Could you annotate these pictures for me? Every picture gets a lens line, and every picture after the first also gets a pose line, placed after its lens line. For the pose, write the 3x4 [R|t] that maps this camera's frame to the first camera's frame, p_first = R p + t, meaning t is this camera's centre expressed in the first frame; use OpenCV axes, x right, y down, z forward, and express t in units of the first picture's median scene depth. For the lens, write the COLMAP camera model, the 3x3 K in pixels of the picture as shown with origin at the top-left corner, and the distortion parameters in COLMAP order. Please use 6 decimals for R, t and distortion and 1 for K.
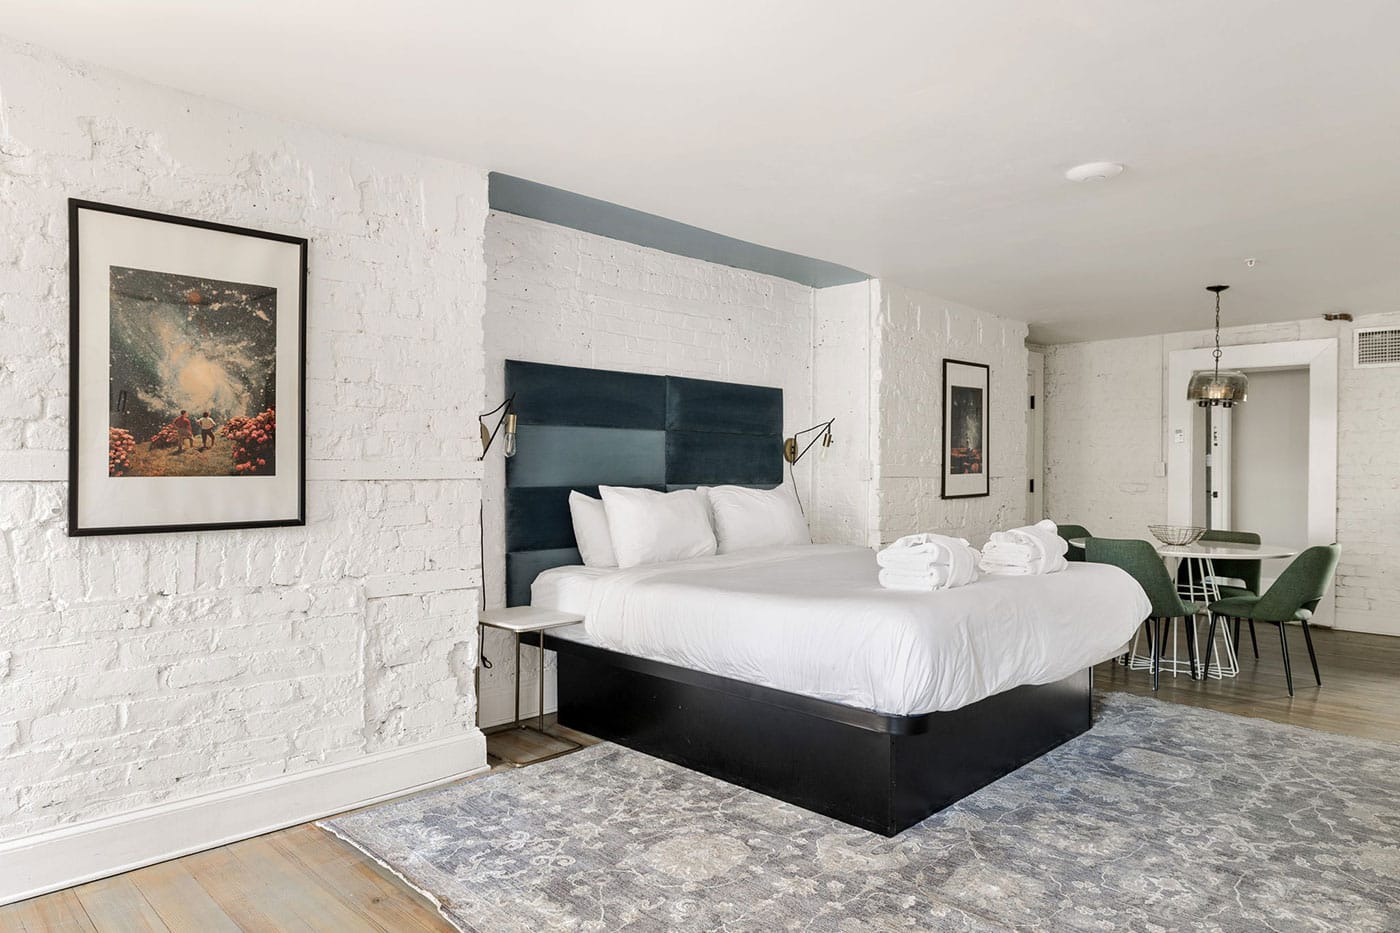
lens RADIAL K [[888.7, 0, 700.0], [0, 888.7, 466.5], [0, 0, 1]] dist [-0.000715, 0.000154]
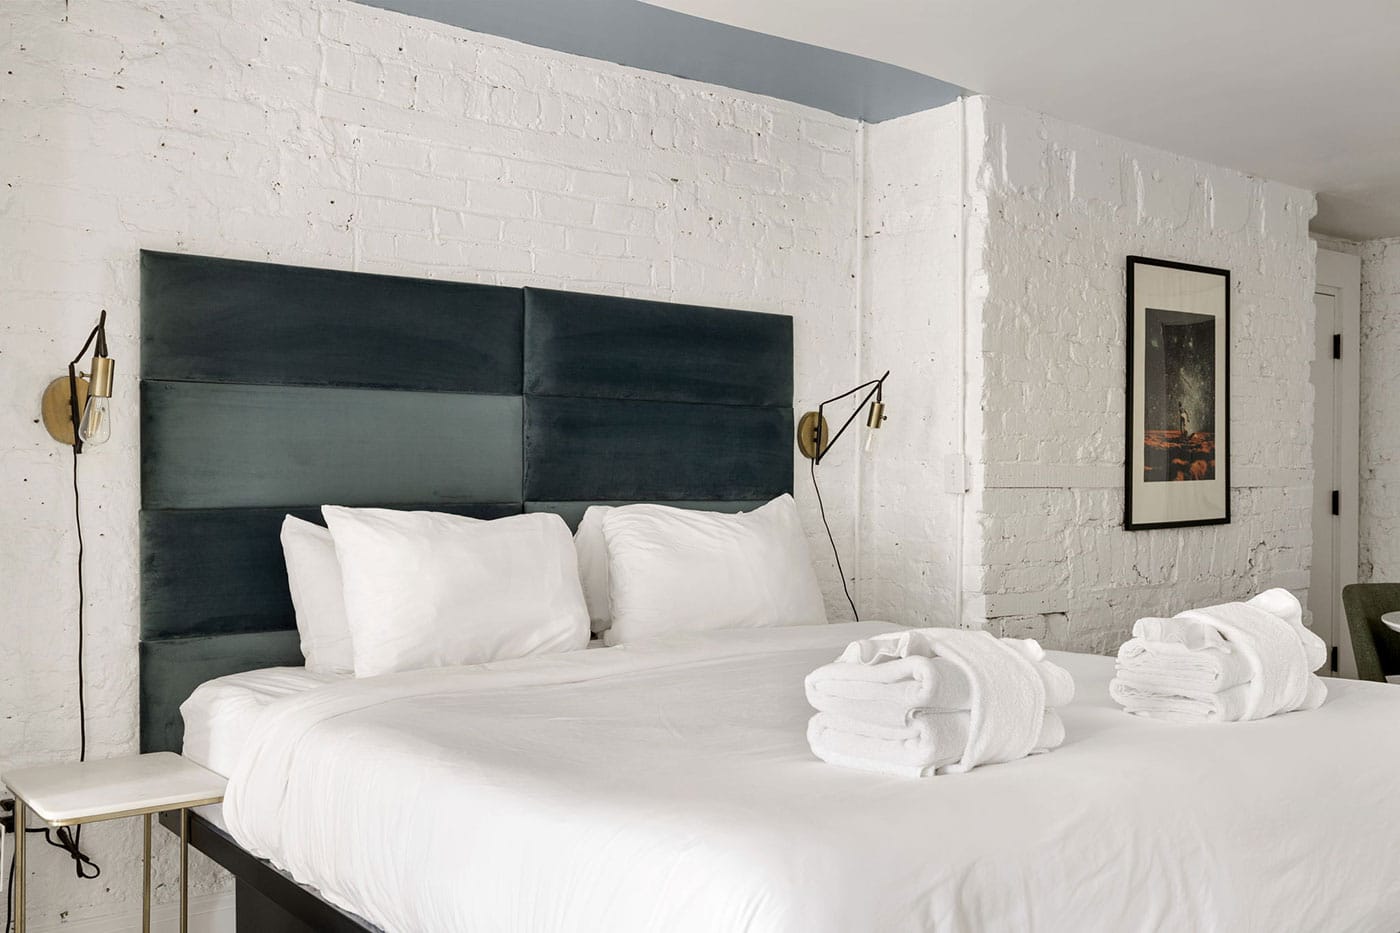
lens RADIAL K [[1332.7, 0, 700.0], [0, 1332.7, 466.5], [0, 0, 1]] dist [0.002609, 0.009240]
pose [[0.992227, -0.000161, -0.124438, 0.136033], [0.000099, 1.000000, -0.000501, 0.000351], [0.124438, 0.000484, 0.992227, 0.225822]]
